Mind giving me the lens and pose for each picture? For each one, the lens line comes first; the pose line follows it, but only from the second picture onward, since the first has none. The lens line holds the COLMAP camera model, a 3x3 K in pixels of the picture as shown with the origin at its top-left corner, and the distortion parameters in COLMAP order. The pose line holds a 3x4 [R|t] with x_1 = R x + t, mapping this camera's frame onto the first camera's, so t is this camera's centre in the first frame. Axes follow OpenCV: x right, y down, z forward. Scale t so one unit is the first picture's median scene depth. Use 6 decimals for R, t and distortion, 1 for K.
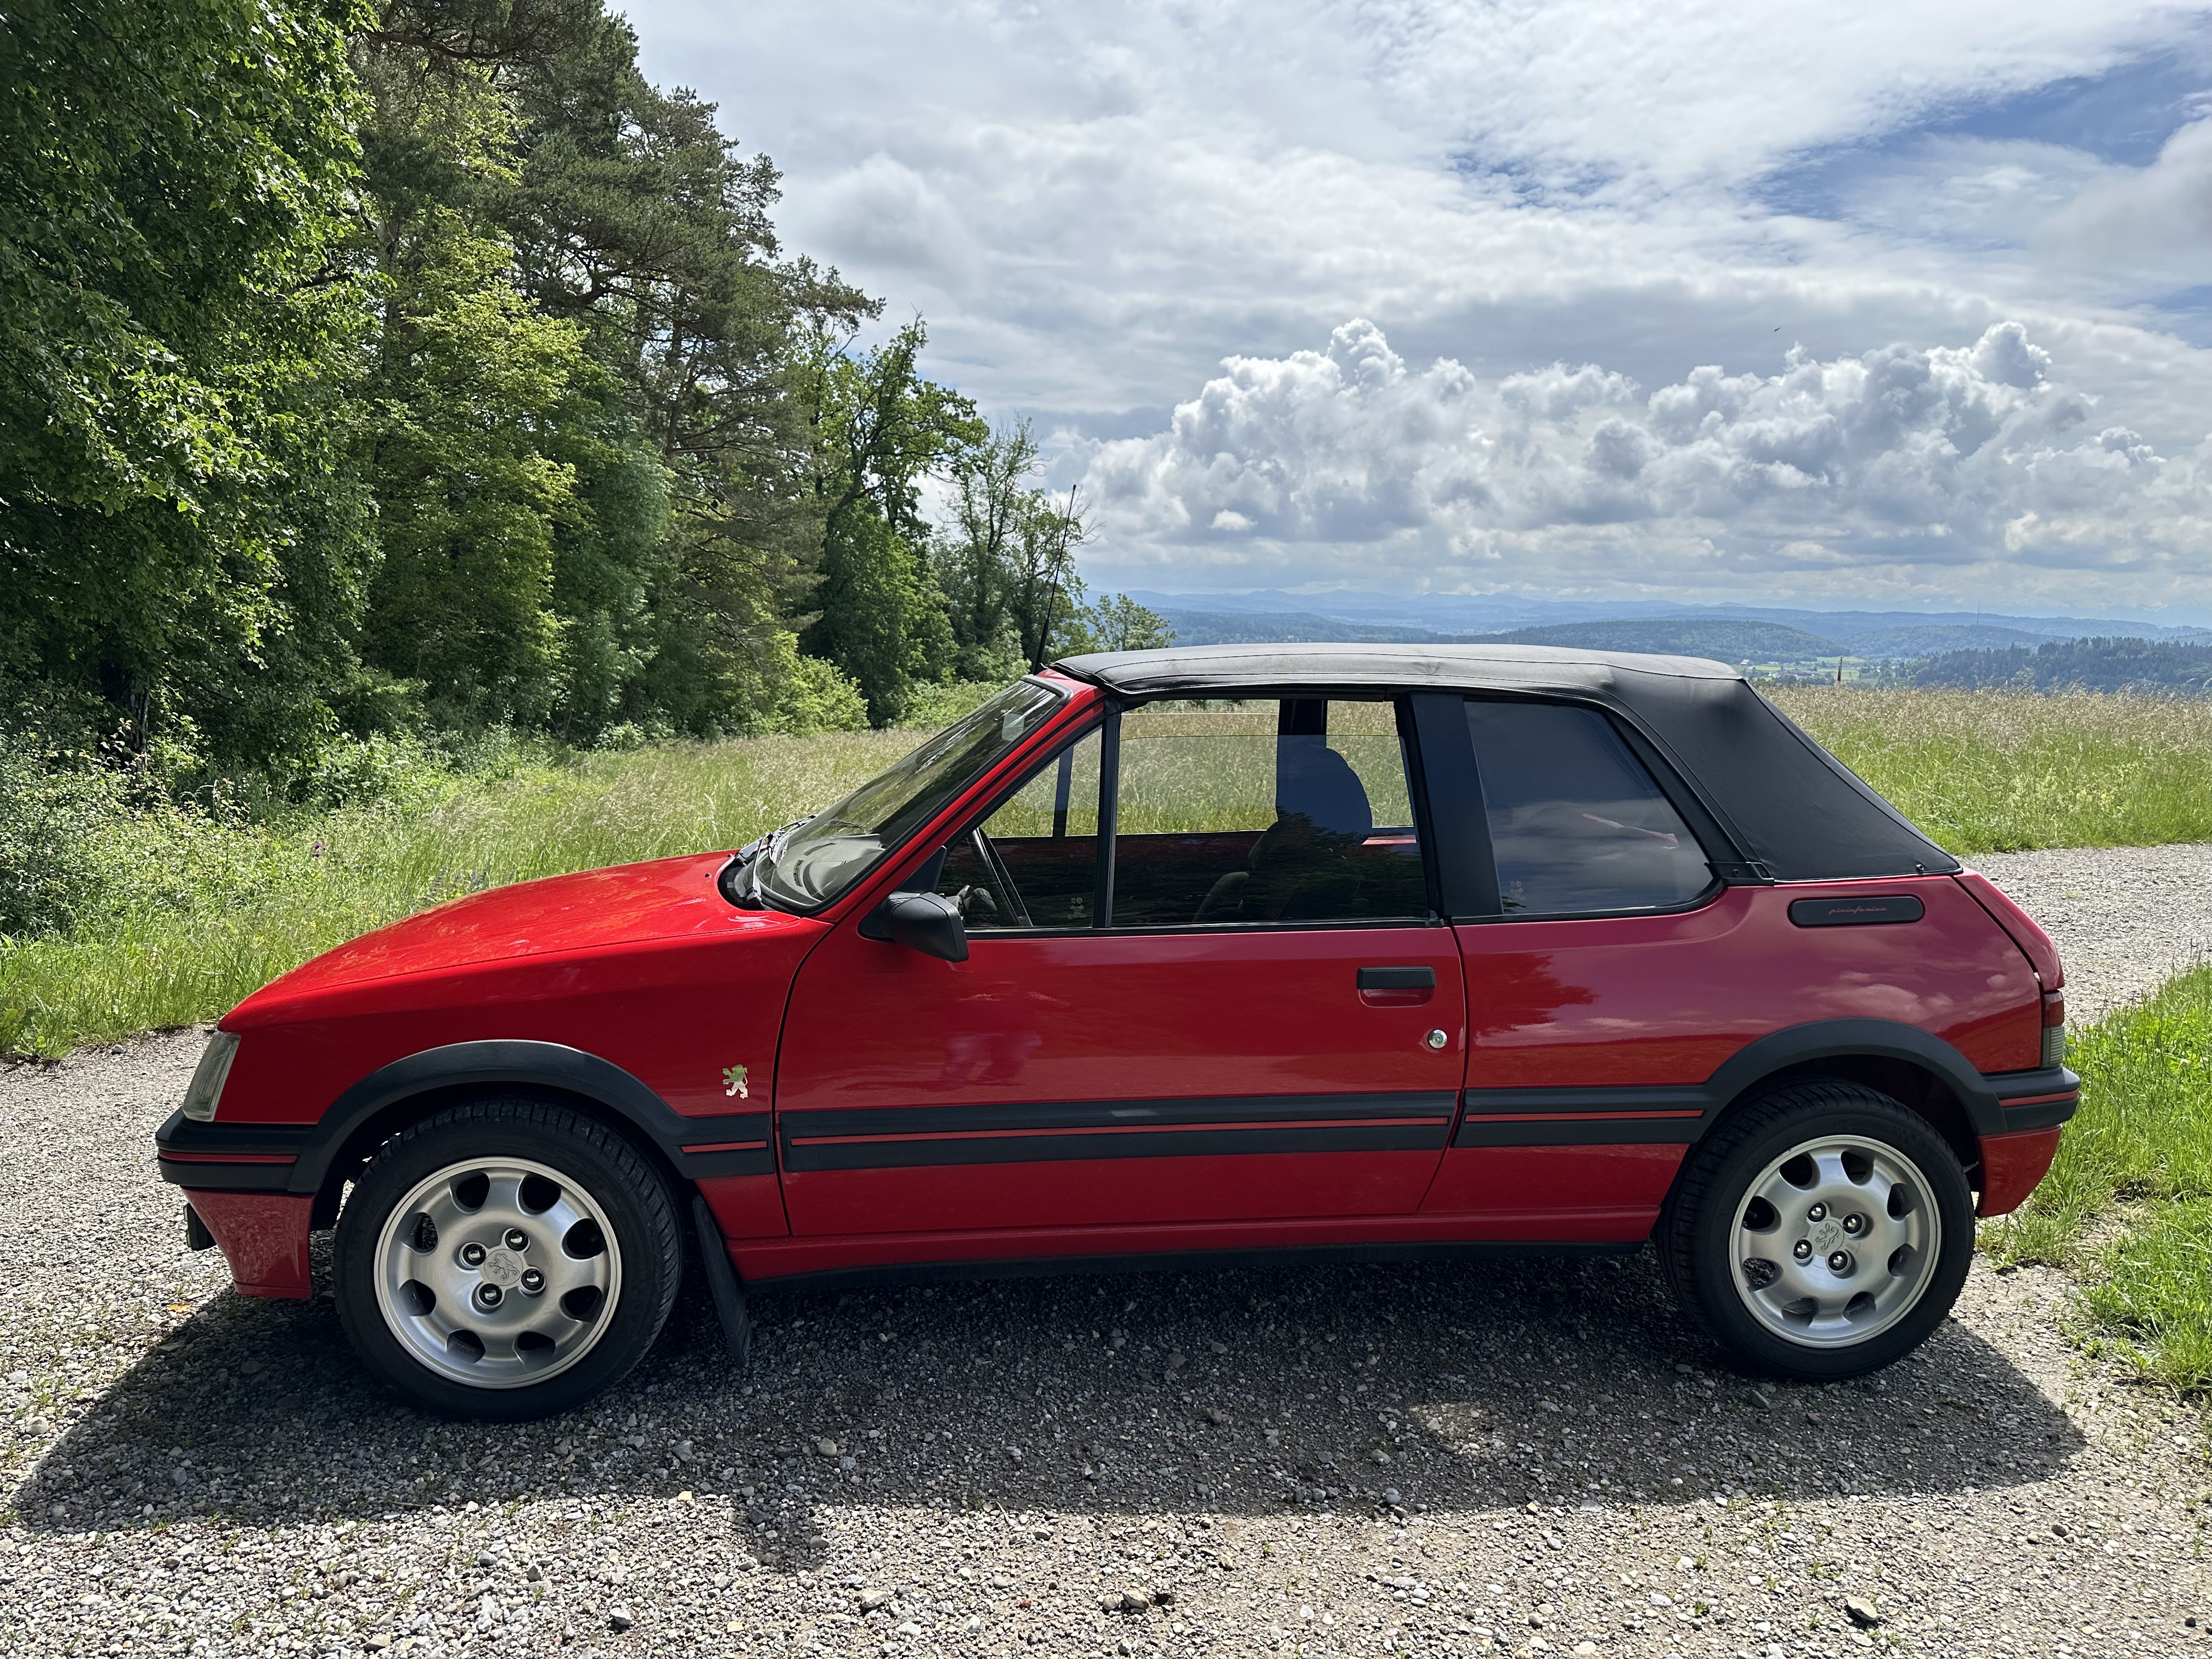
lens RADIAL K [[1555.8, 0, 1104.3], [0, 1555.8, 886.5], [0, 0, 1]] dist [0.062751, -0.080378]
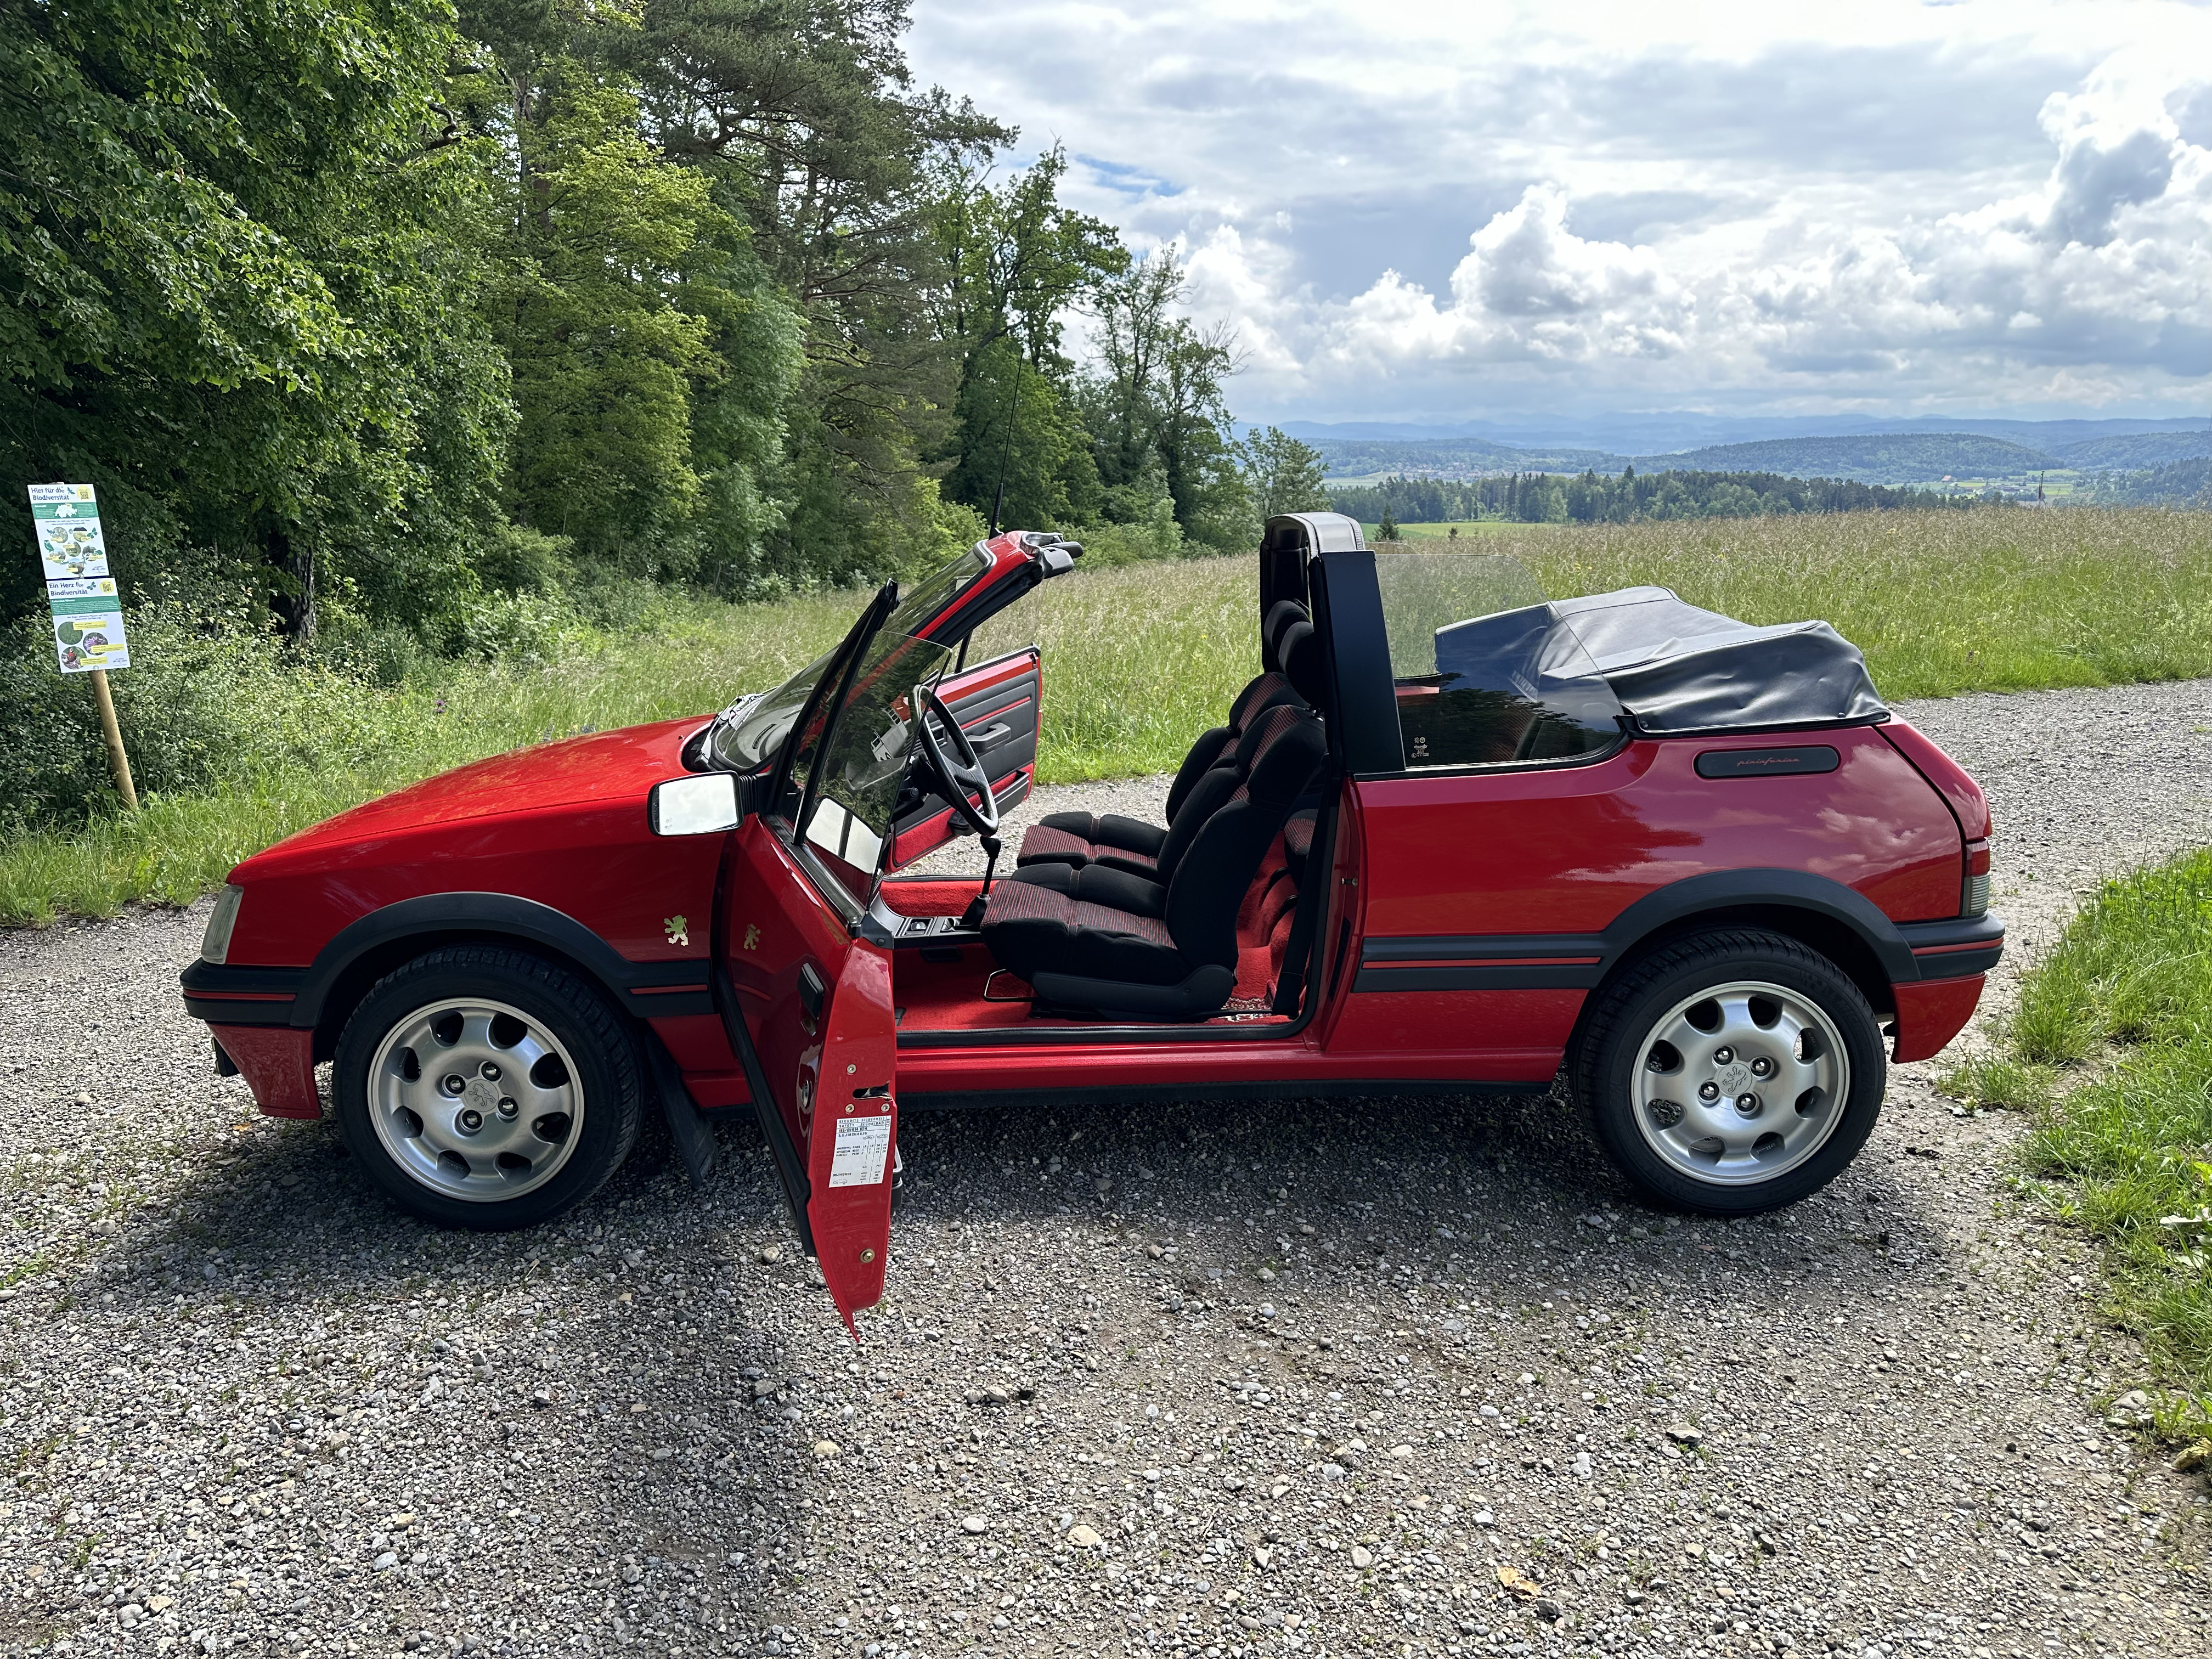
lens RADIAL K [[1543.6, 0, 1105.4], [0, 1543.6, 870.2], [0, 0, 1]] dist [0.087687, -0.128168]
pose [[0.995109, -0.003910, -0.098708, 0.151859], [0.012887, 0.995816, 0.090473, -0.010118], [0.097941, -0.091302, 0.990995, -0.035890]]
